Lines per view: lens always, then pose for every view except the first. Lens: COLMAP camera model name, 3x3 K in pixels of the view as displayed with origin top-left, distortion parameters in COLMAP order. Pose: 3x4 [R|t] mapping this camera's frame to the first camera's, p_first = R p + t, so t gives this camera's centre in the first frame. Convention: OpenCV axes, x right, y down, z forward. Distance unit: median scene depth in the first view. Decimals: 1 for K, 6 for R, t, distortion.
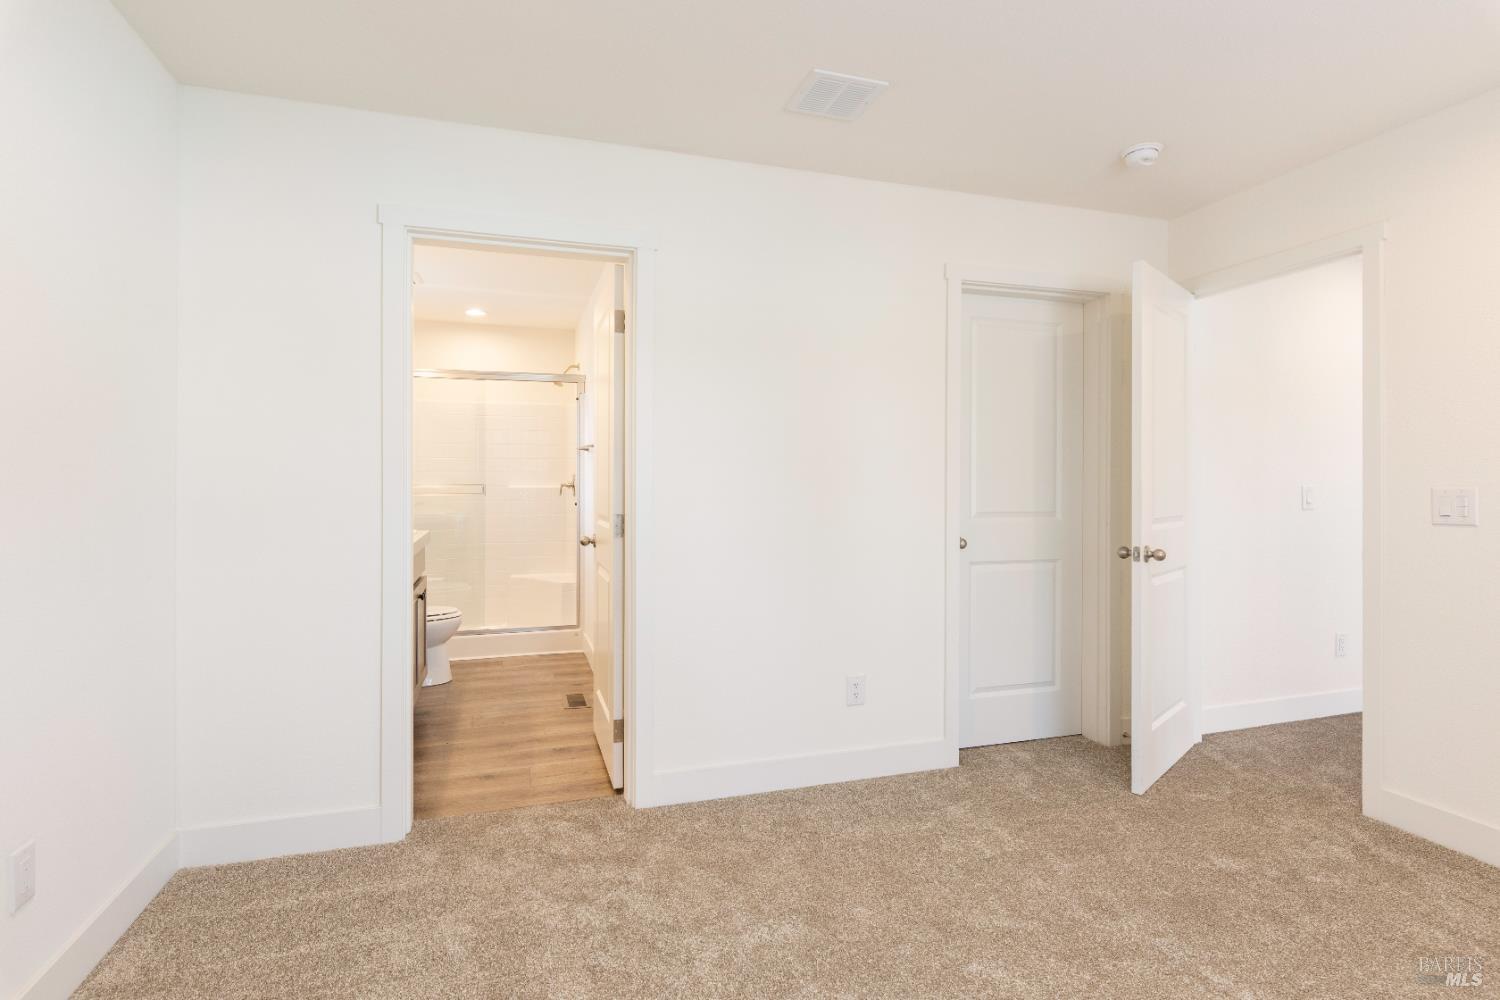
lens RADIAL K [[772.3, 0, 756.7], [0, 772.3, 489.6], [0, 0, 1]] dist [0.005268, 0.000232]
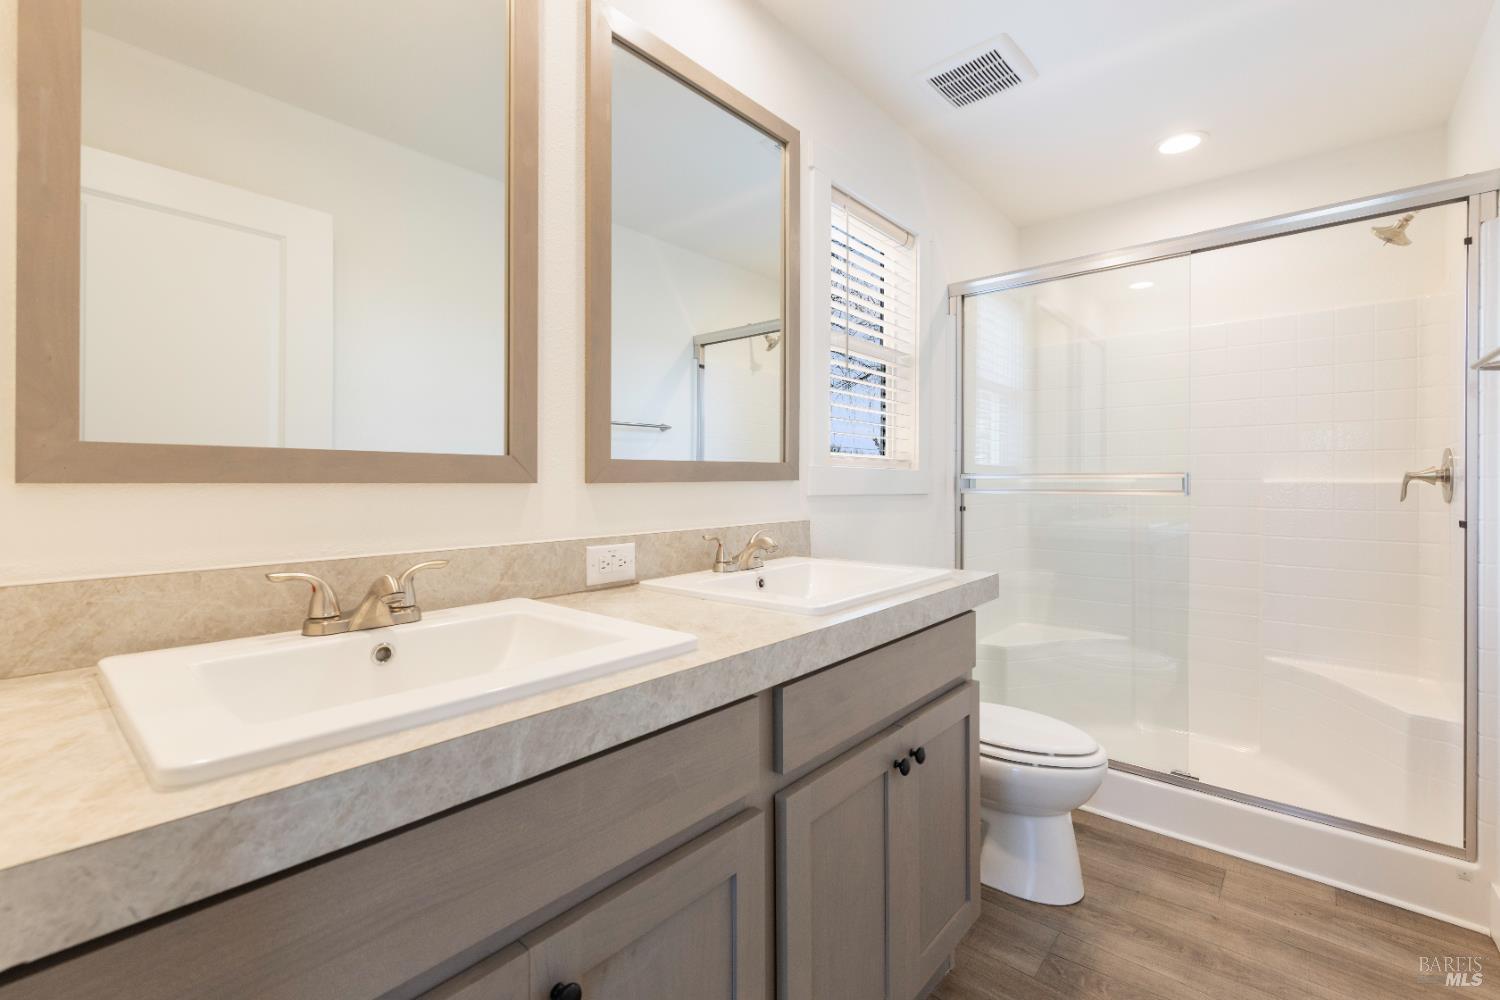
lens RADIAL K [[639.8, 0, 750.4], [0, 639.8, 494.2], [0, 0, 1]] dist [-0.002384, 0.000163]
pose [[0.513866, 0.004929, -0.857857, -0.146334], [-0.003519, 0.999987, 0.003638, 0.004786], [0.857864, 0.001149, 0.513876, 0.544732]]
